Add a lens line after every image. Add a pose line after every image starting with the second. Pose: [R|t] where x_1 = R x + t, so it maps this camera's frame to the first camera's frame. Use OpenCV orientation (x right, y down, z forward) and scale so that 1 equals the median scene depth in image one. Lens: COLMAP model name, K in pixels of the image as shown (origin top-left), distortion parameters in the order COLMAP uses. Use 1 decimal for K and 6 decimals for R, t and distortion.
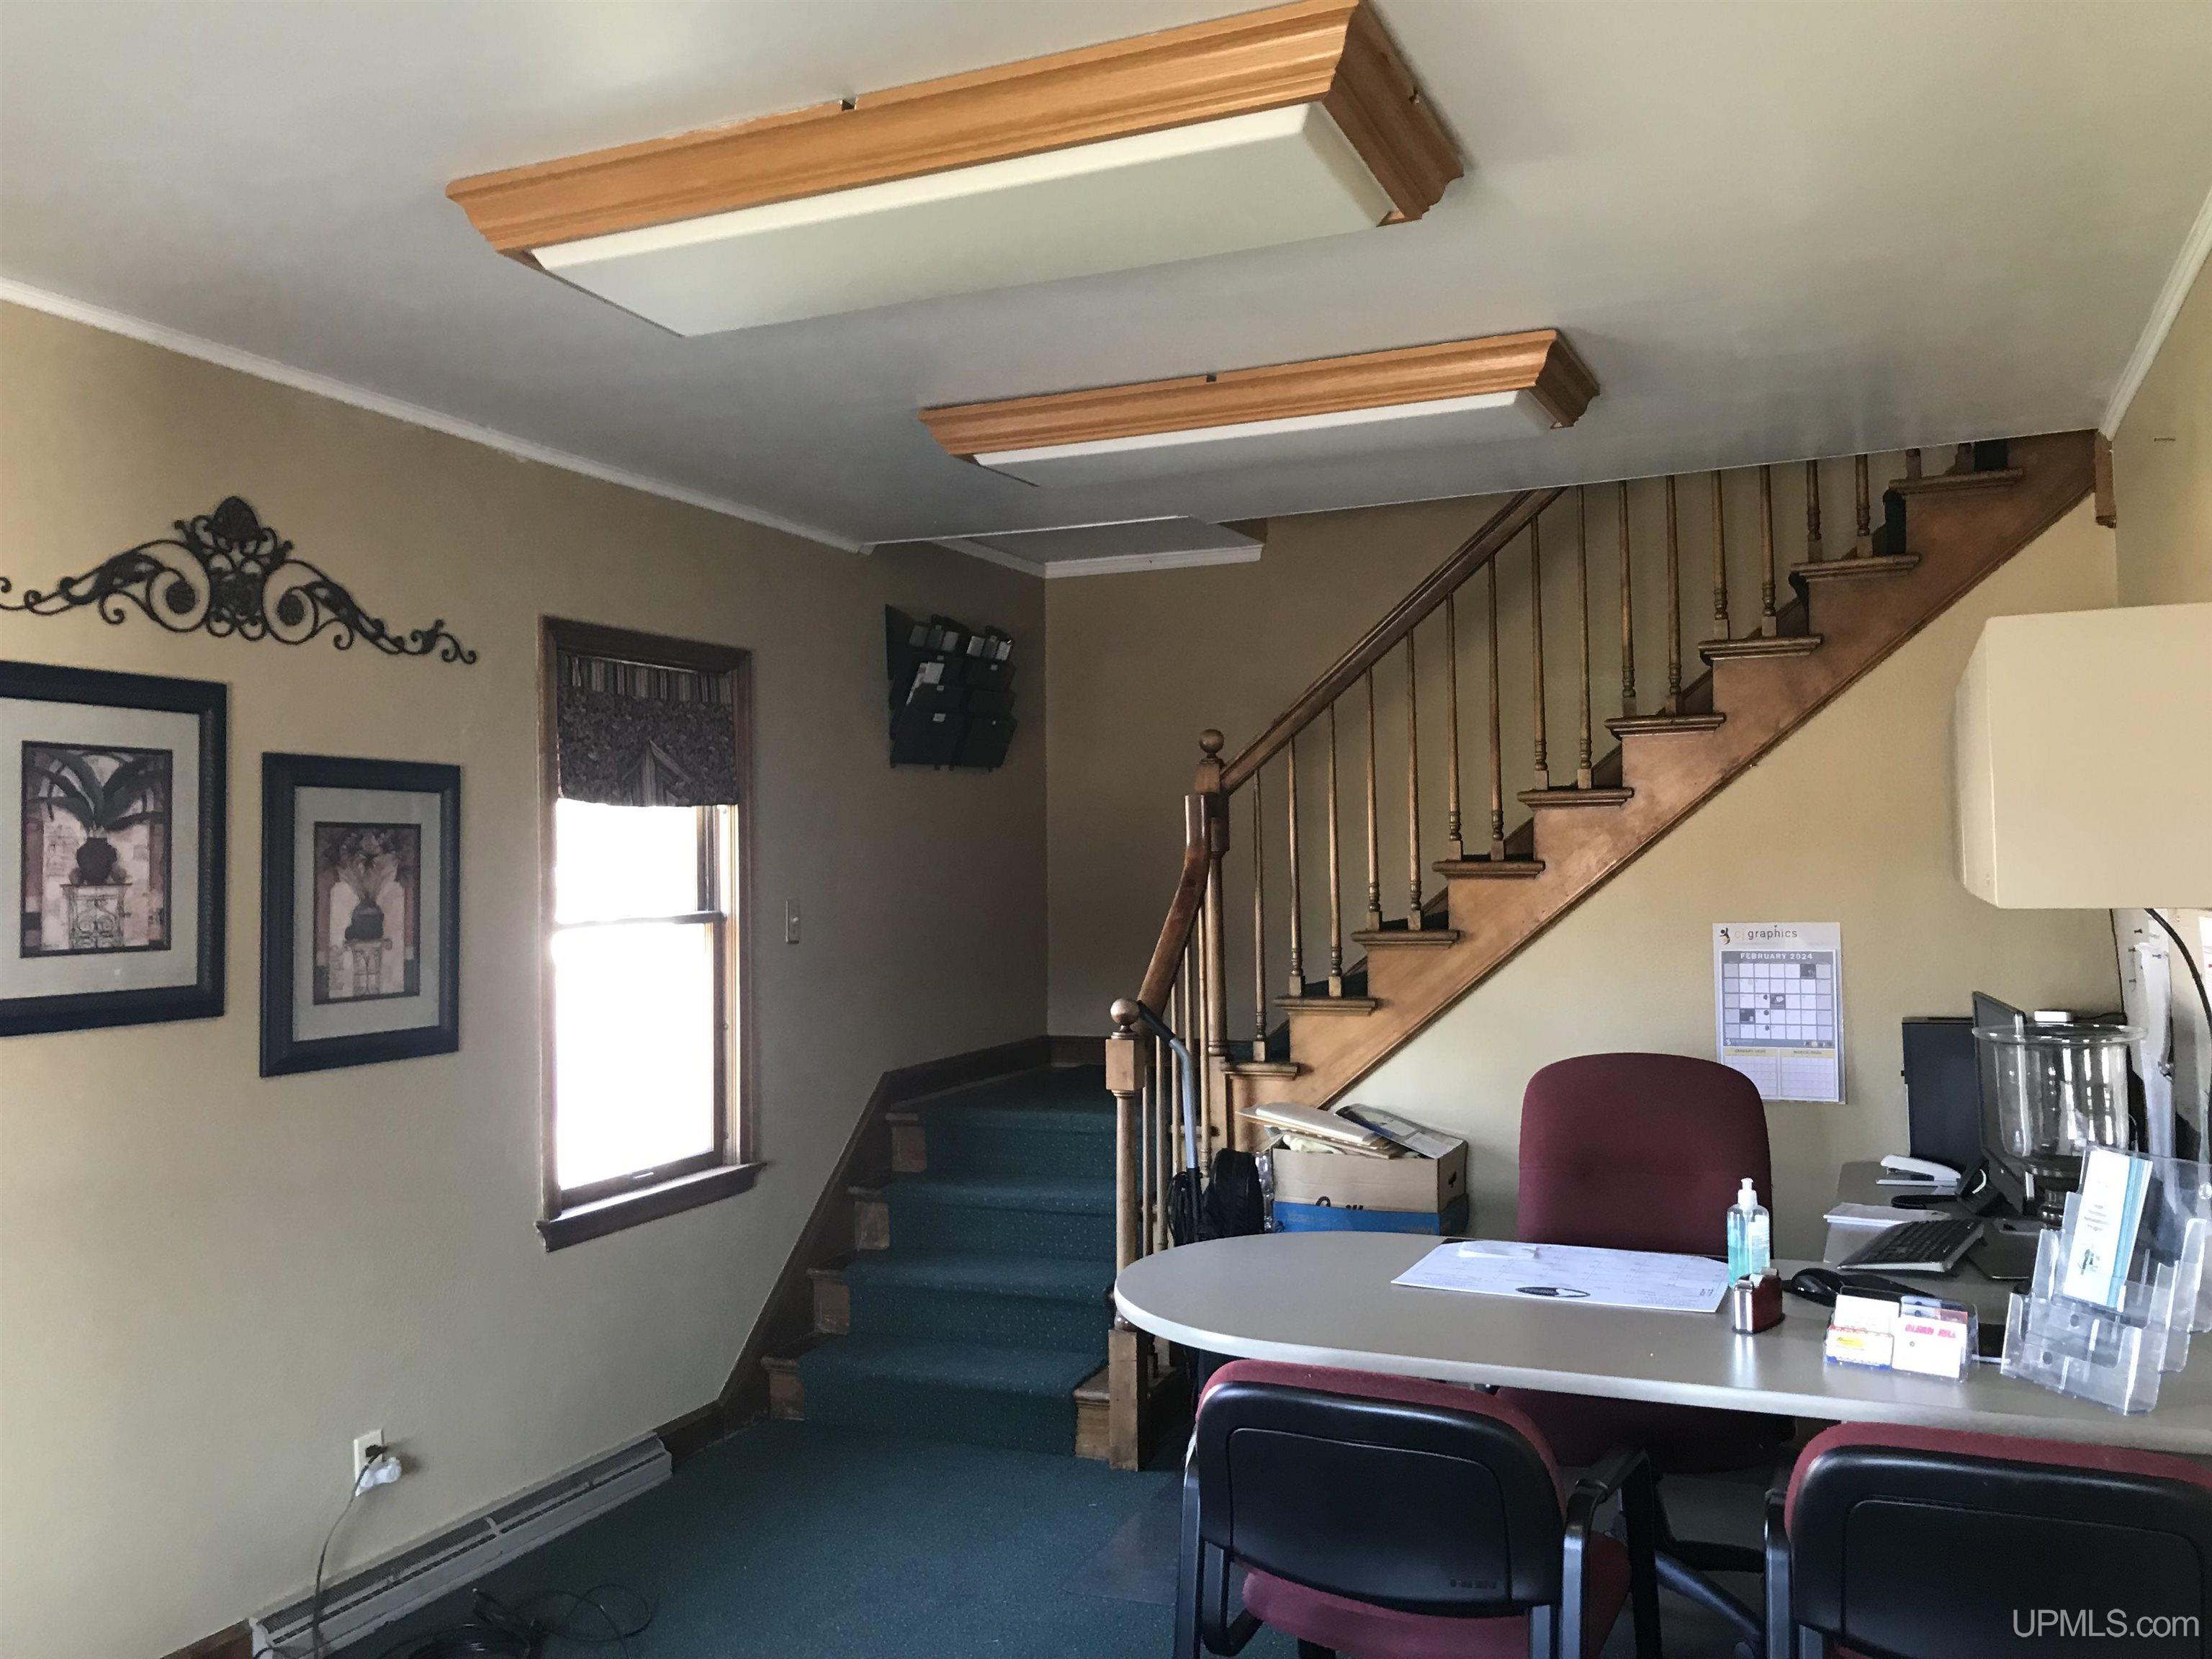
lens RADIAL K [[1820.7, 0, 1106.0], [0, 1820.7, 829.5], [0, 0, 1]] dist [0.002676, 0.000964]
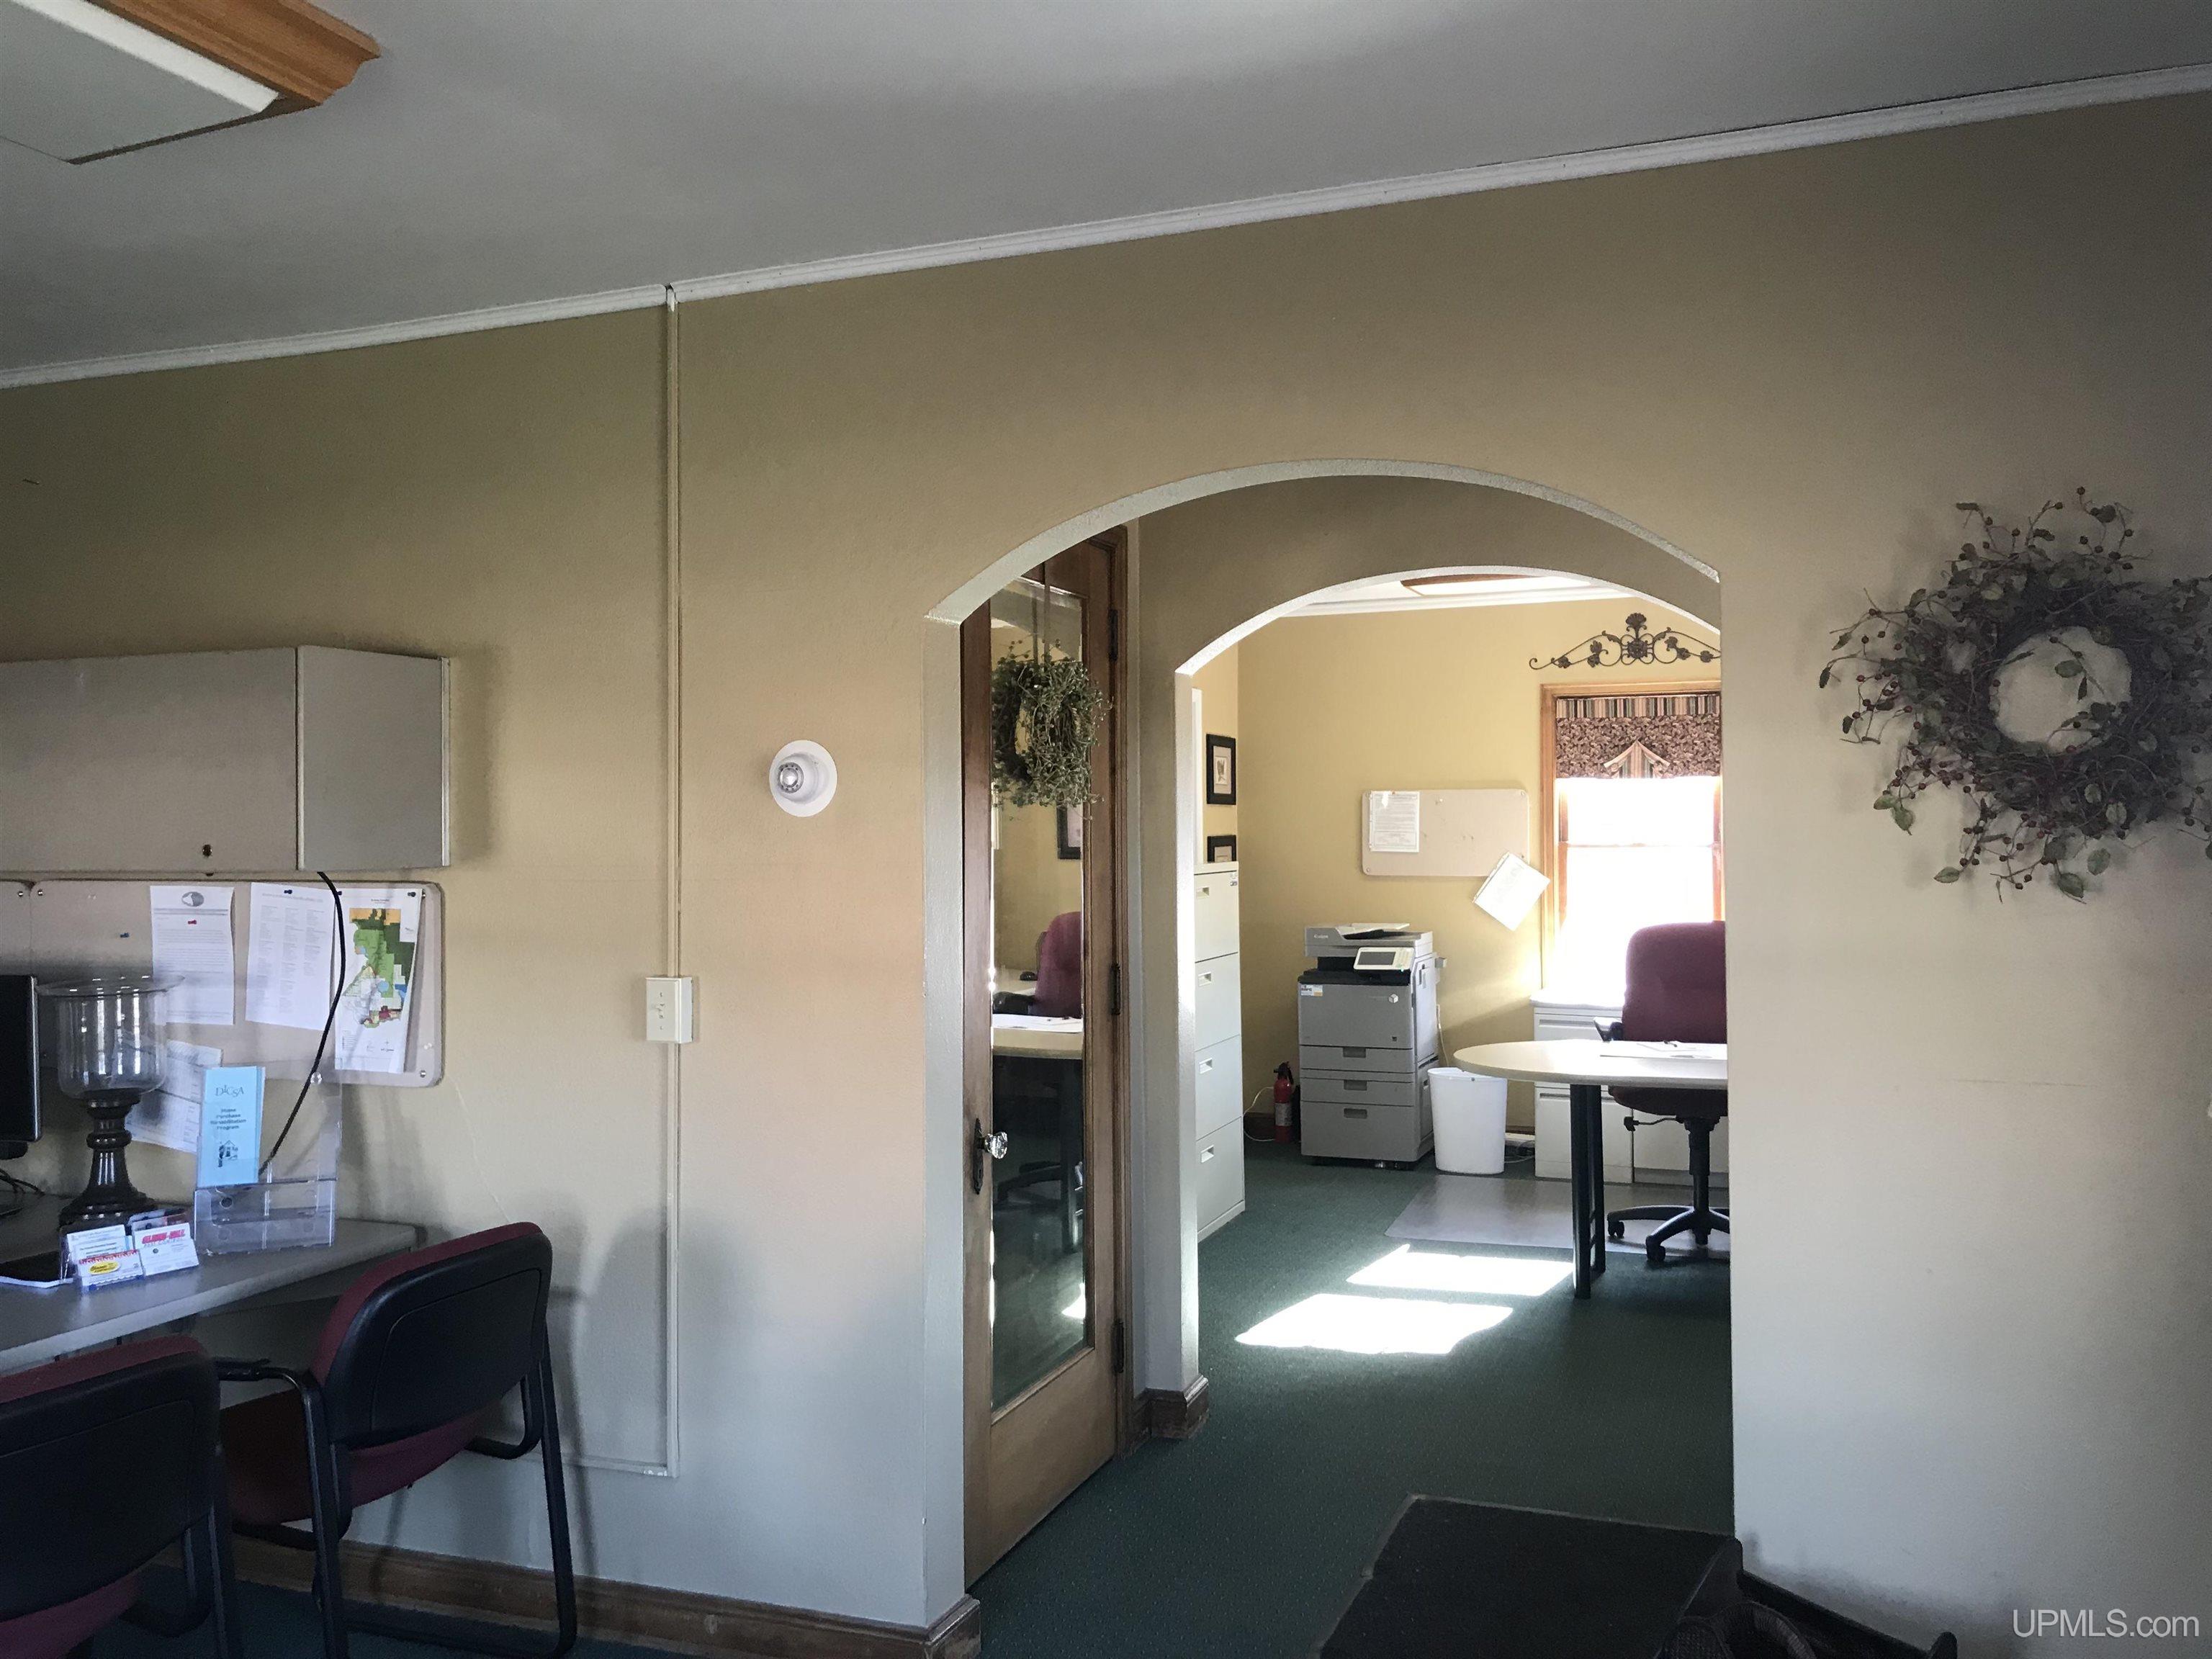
lens RADIAL K [[1820.7, 0, 1106.0], [0, 1820.7, 829.5], [0, 0, 1]] dist [0.002676, 0.000964]
pose [[-0.049070, 0.017102, 0.998649, -0.752076], [-0.012891, 0.999759, -0.017754, 0.025777], [-0.998712, -0.013745, -0.048837, 0.452237]]
